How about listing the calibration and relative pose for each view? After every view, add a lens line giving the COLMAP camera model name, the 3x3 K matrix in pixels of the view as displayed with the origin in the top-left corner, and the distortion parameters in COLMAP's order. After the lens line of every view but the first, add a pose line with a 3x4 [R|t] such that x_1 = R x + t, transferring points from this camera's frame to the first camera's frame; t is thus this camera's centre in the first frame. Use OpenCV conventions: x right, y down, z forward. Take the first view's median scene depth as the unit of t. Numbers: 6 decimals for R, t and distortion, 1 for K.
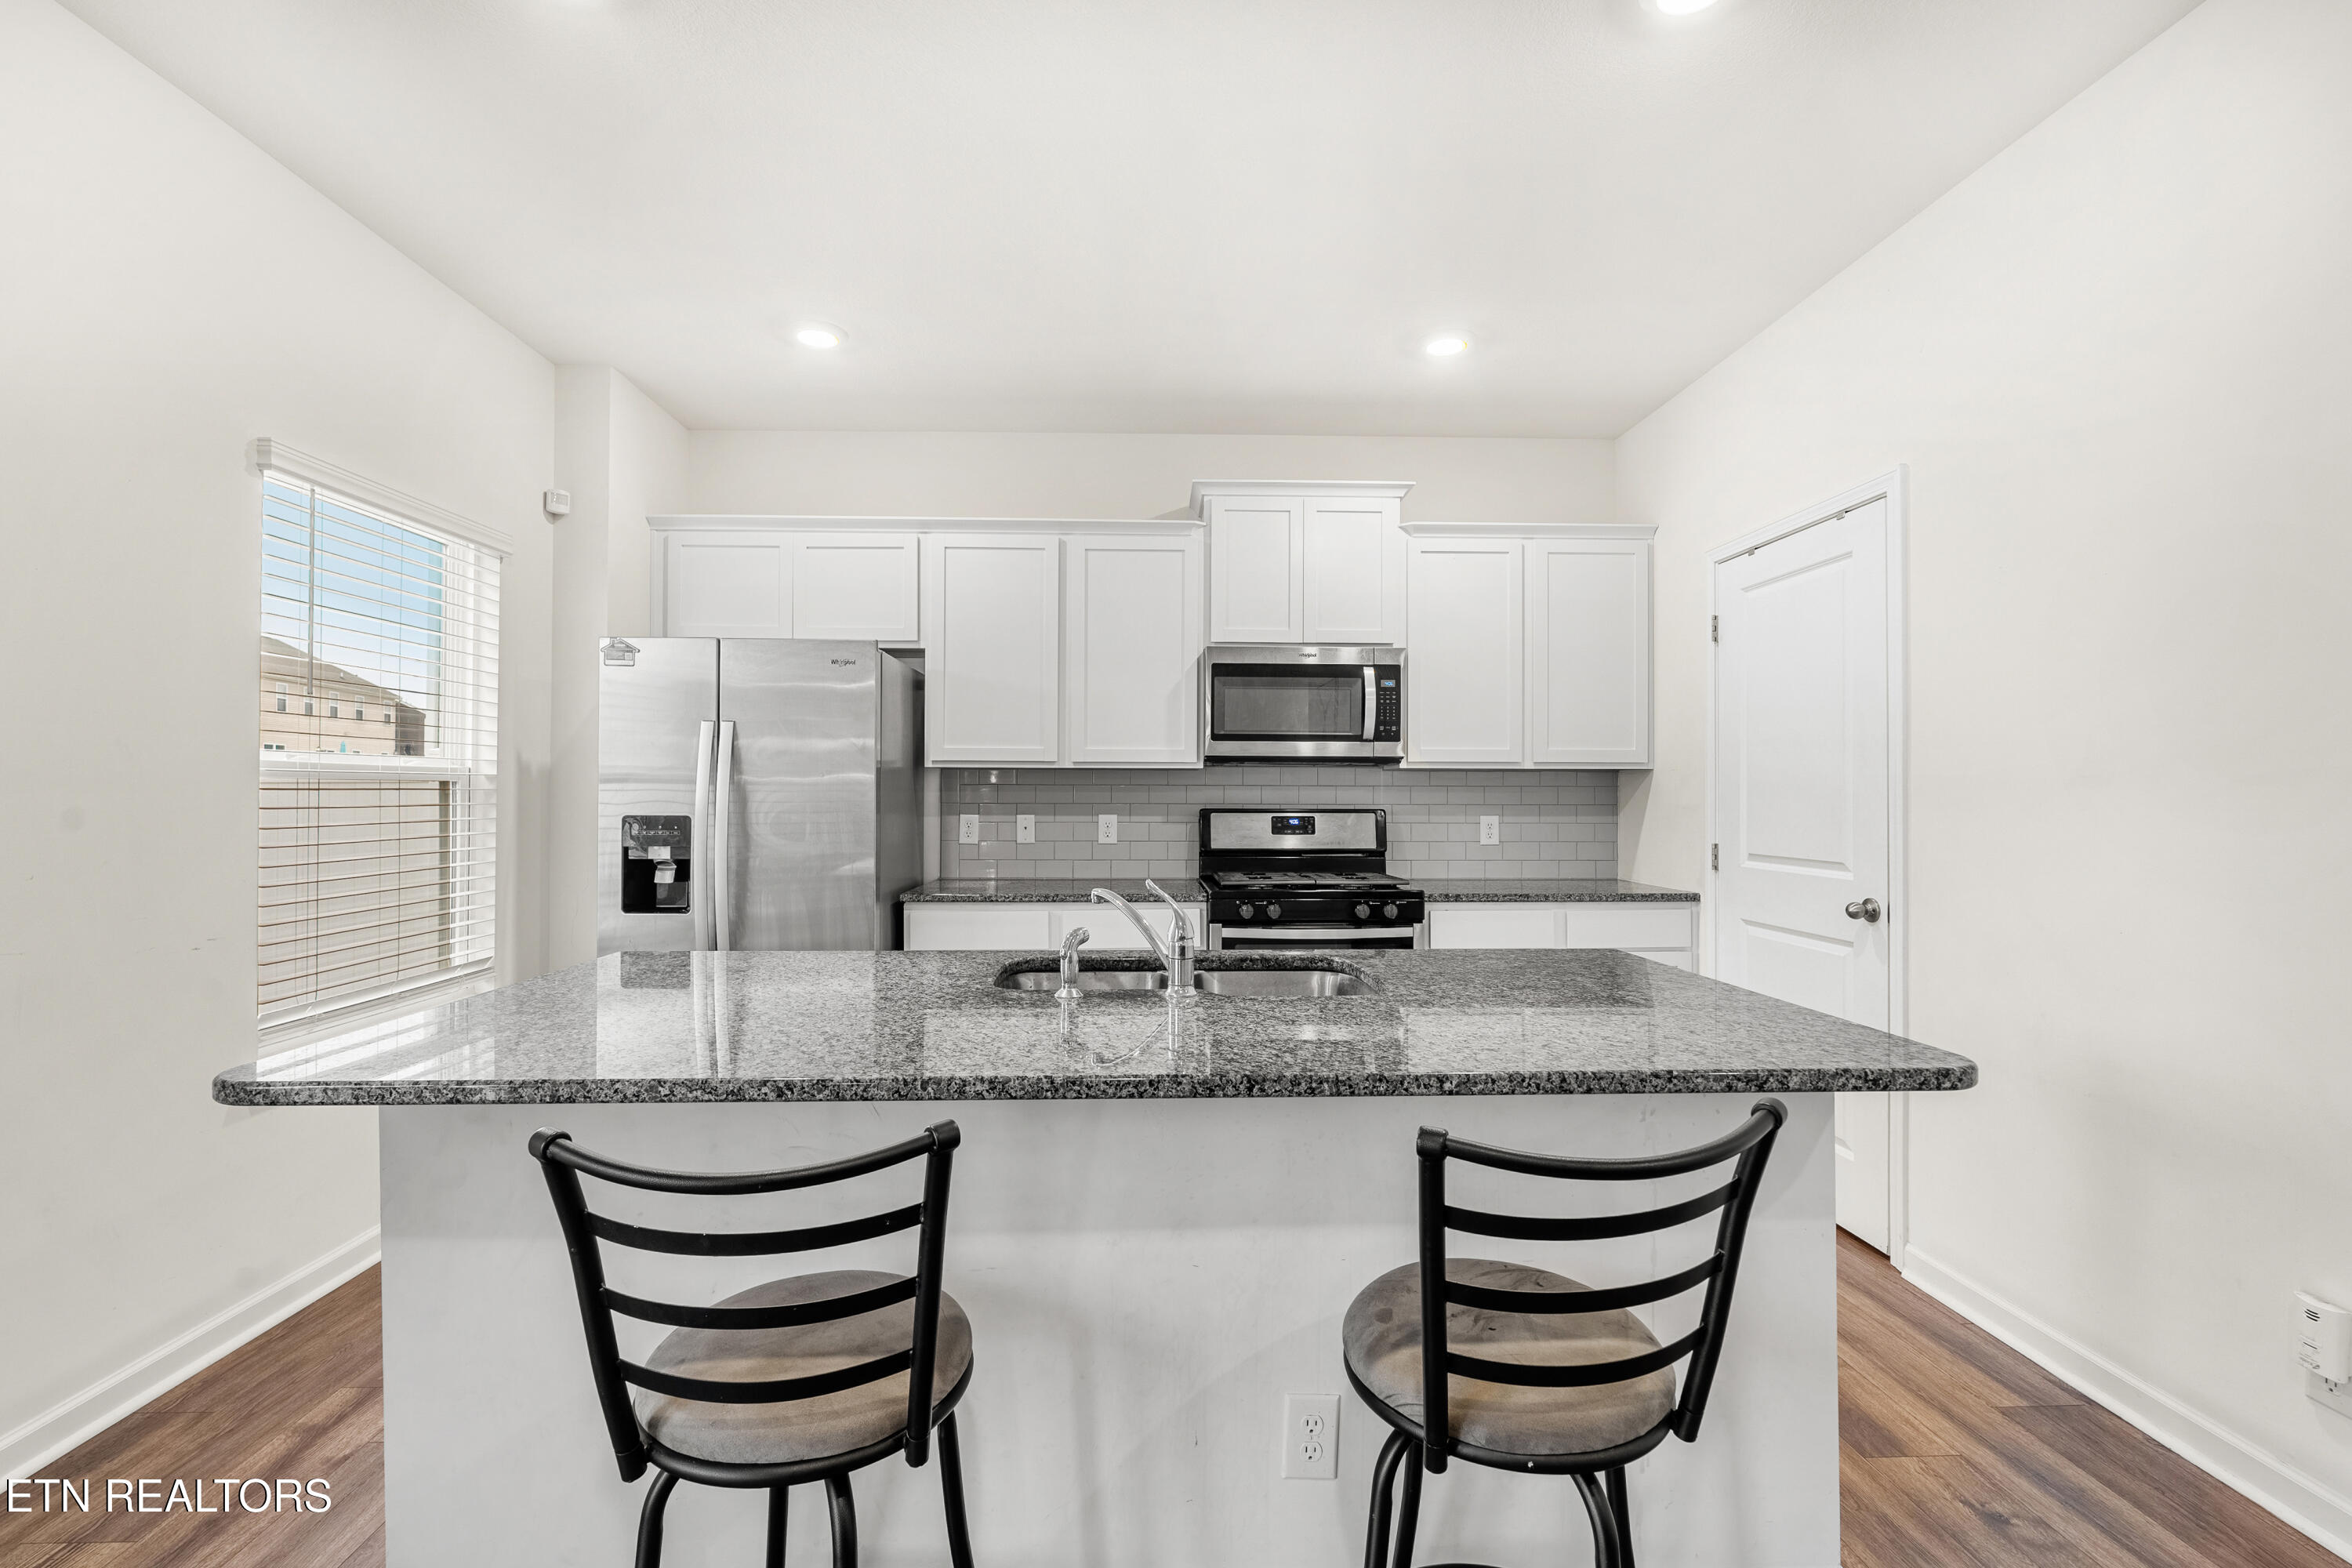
lens RADIAL K [[1044.4, 0, 1178.0], [0, 1044.4, 785.0], [0, 0, 1]] dist [0.002340, 0.000274]
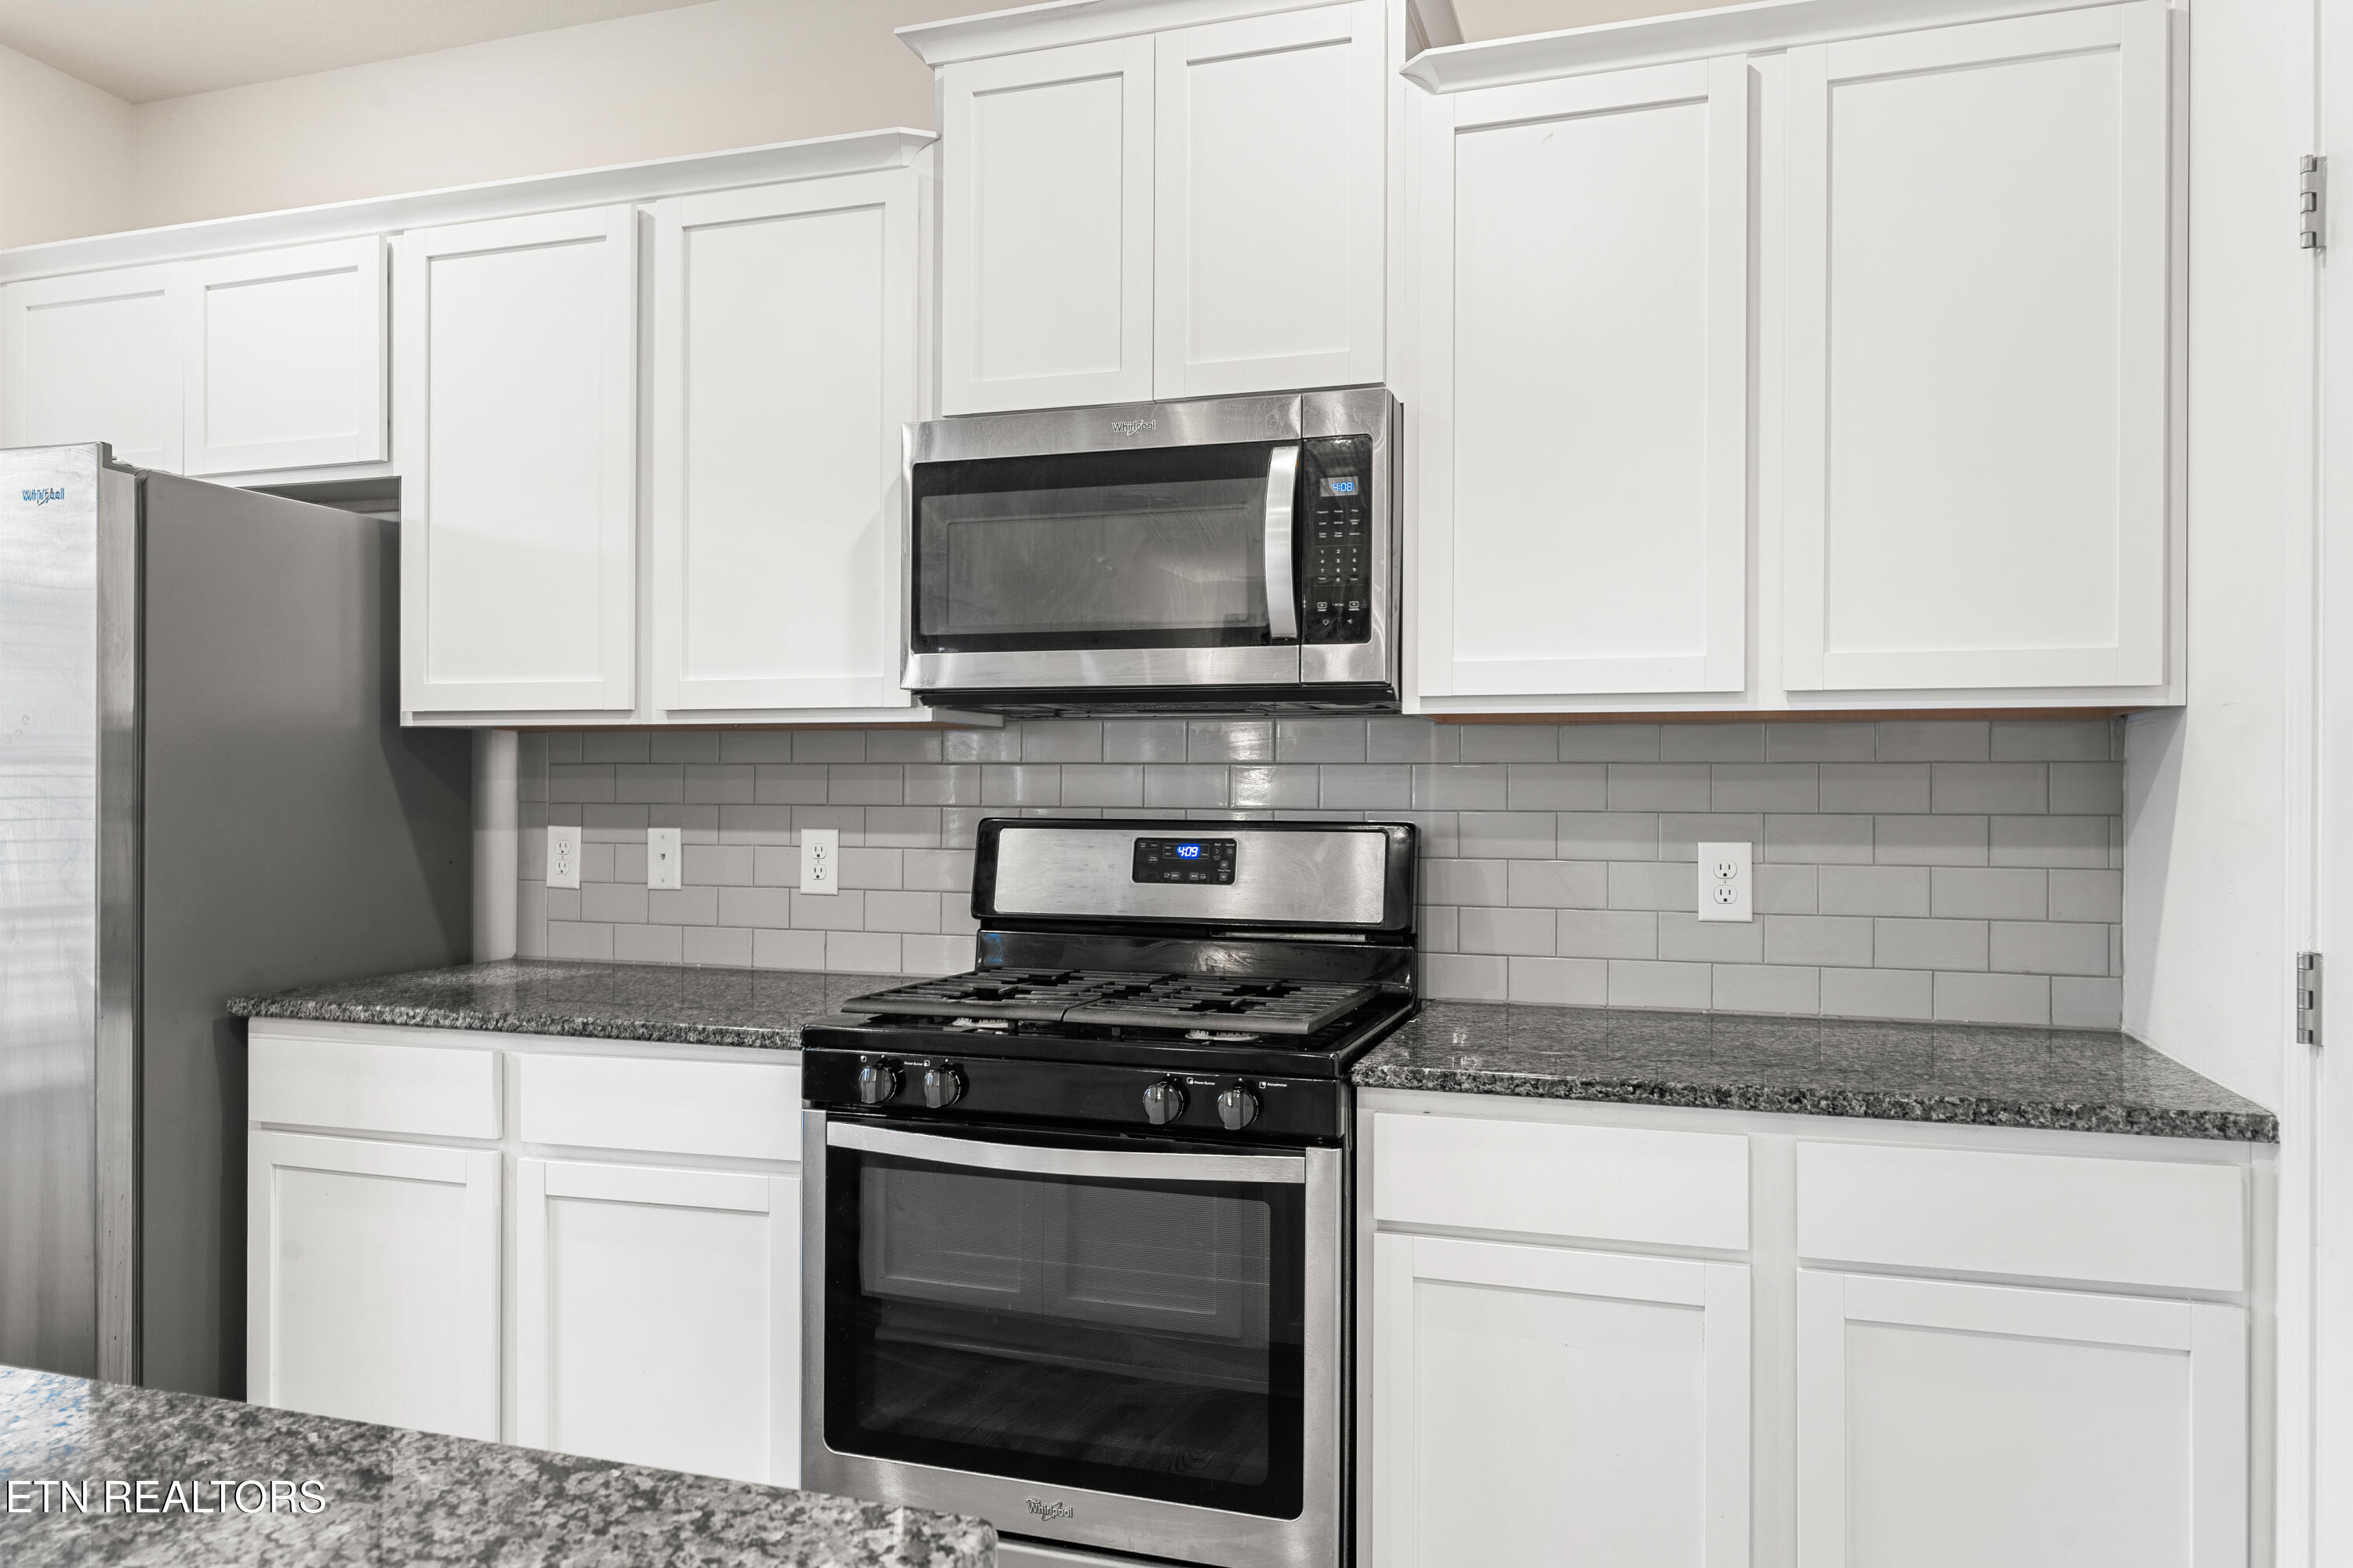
lens RADIAL K [[1608.7, 0, 1176.7], [0, 1608.7, 788.2], [0, 0, 1]] dist [0.007902, 0.005631]
pose [[0.938204, 0.000844, -0.346081, 0.325798], [0.001253, 0.999982, 0.005834, 0.006922], [0.346080, -0.005907, 0.938186, 0.412303]]
